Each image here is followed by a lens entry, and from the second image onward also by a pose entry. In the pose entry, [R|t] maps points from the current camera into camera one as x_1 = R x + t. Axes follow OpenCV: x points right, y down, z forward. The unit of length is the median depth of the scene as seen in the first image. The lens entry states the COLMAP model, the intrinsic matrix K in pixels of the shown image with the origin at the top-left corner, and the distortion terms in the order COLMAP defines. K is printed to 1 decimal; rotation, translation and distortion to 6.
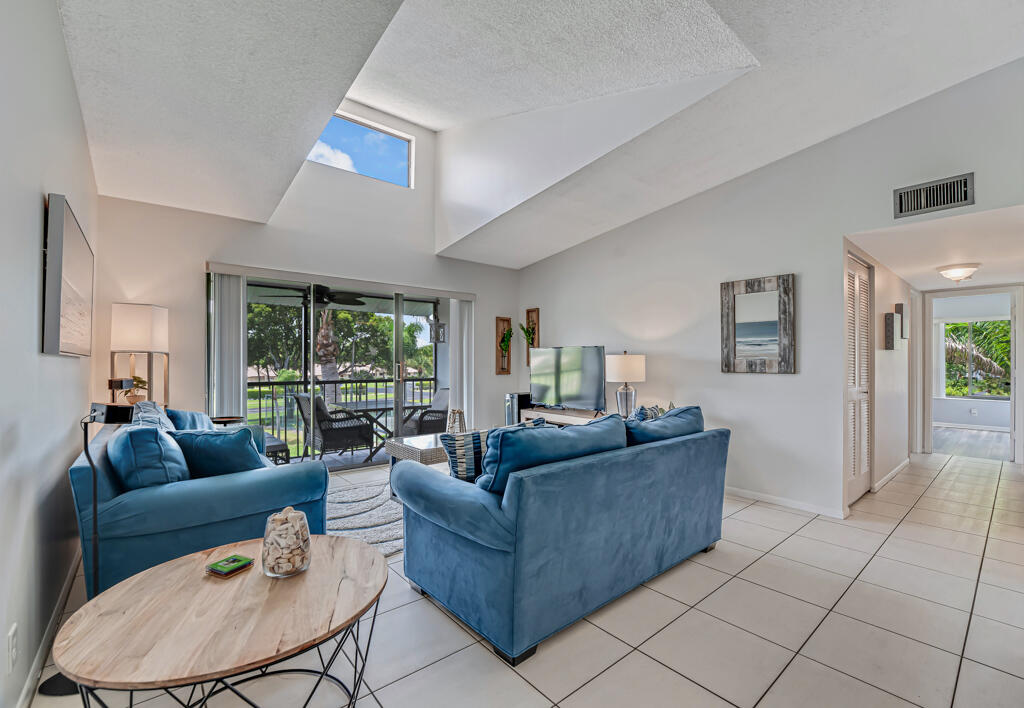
lens RADIAL K [[437.2, 0, 517.3], [0, 437.2, 357.0], [0, 0, 1]] dist [-0.018082, 0.000821]
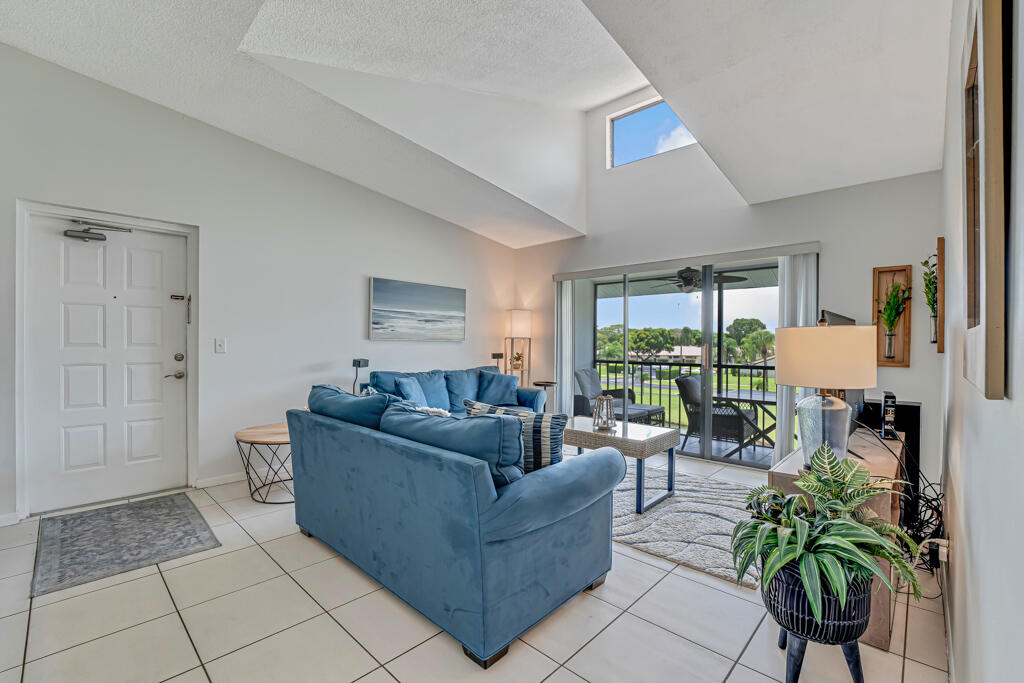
lens RADIAL K [[436.2, 0, 511.2], [0, 436.2, 344.4], [0, 0, 1]] dist [-0.019214, -0.000270]
pose [[0.108435, -0.000443, -0.994103, 0.473226], [0.005239, 0.999986, 0.000126, 0.008016], [0.994090, -0.005222, 0.108436, 0.455058]]
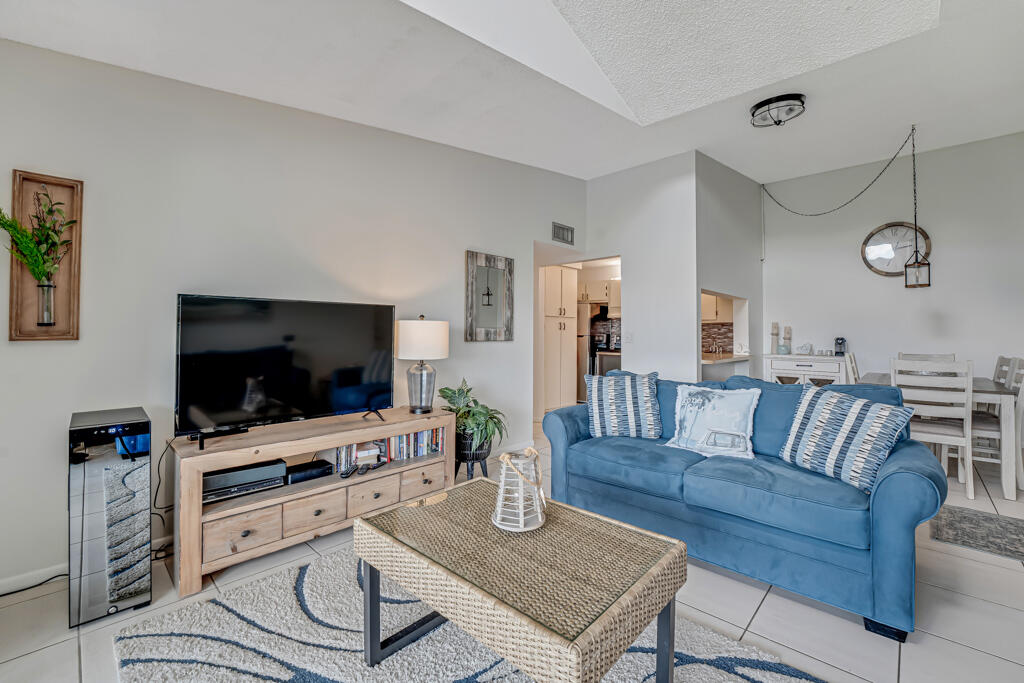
lens RADIAL K [[436.2, 0, 517.1], [0, 436.2, 322.8], [0, 0, 1]] dist [-0.019214, -0.000270]
pose [[-0.123883, 0.017341, 0.992145, -0.342841], [-0.017062, 0.999662, -0.019603, 0.006914], [-0.992150, -0.019356, -0.123546, 0.671025]]
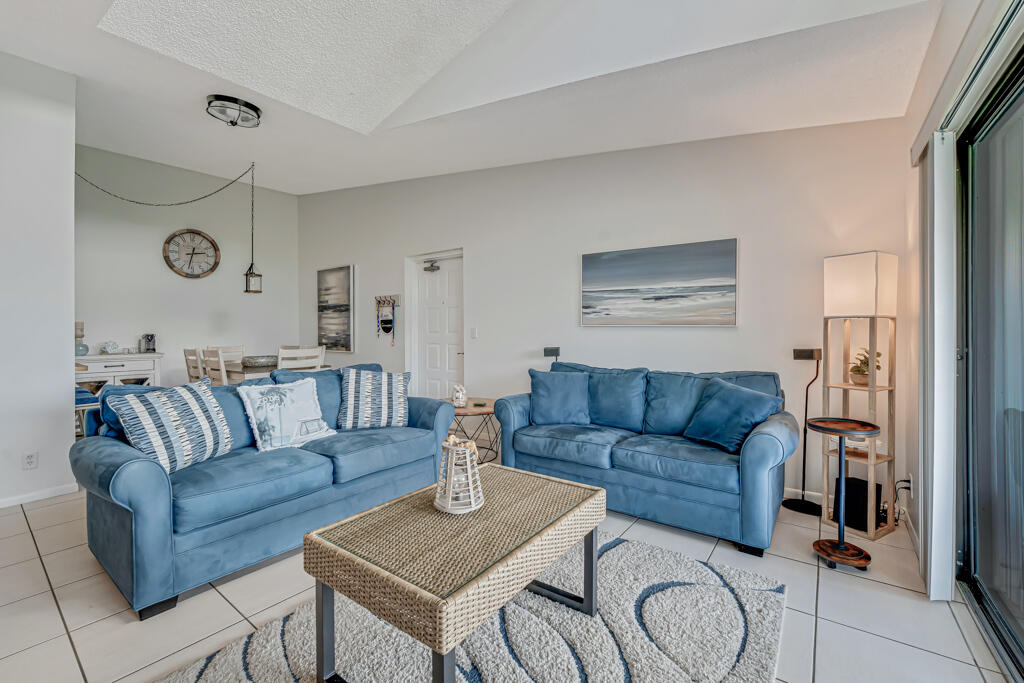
lens RADIAL K [[436.2, 0, 511.1], [0, 436.2, 329.4], [0, 0, 1]] dist [-0.019214, -0.000270]
pose [[-0.973348, -0.001280, -0.229331, -0.050766], [0.001646, 0.999920, -0.012567, 0.011399], [0.229328, -0.012609, -0.973267, 0.916199]]
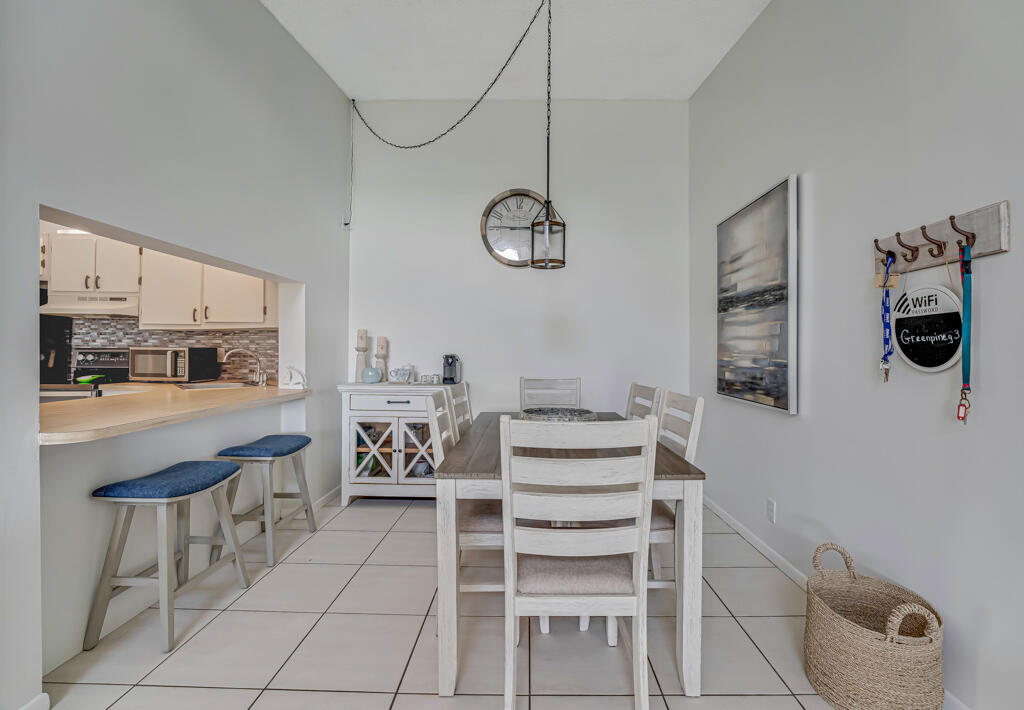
lens RADIAL K [[437.2, 0, 533.1], [0, 437.2, 349.7], [0, 0, 1]] dist [-0.018082, 0.000821]
pose [[-0.765367, -0.010894, 0.643502, 0.008849], [-0.017144, 0.999847, -0.003465, 0.001837], [-0.643366, -0.013684, -0.765437, 0.265190]]
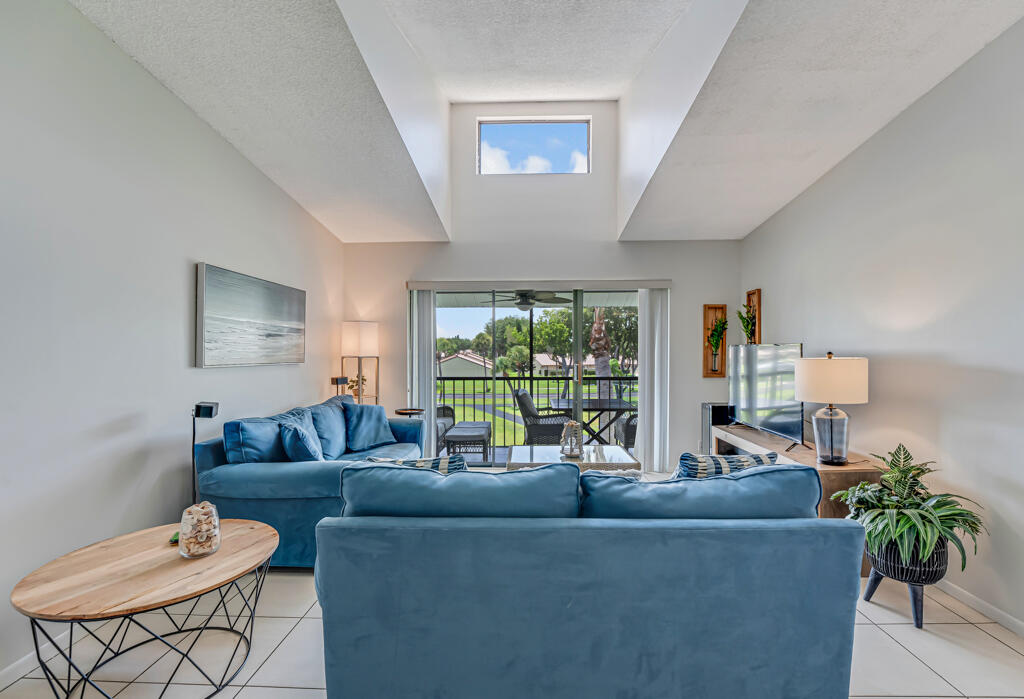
lens RADIAL K [[449.0, 0, 518.4], [0, 449.0, 354.1], [0, 0, 1]] dist [-0.015281, -0.000254]
pose [[0.743998, 0.000149, -0.668182, 0.244819], [0.012763, 0.999814, 0.014434, -0.018553], [0.668060, -0.019267, 0.743858, 0.170420]]
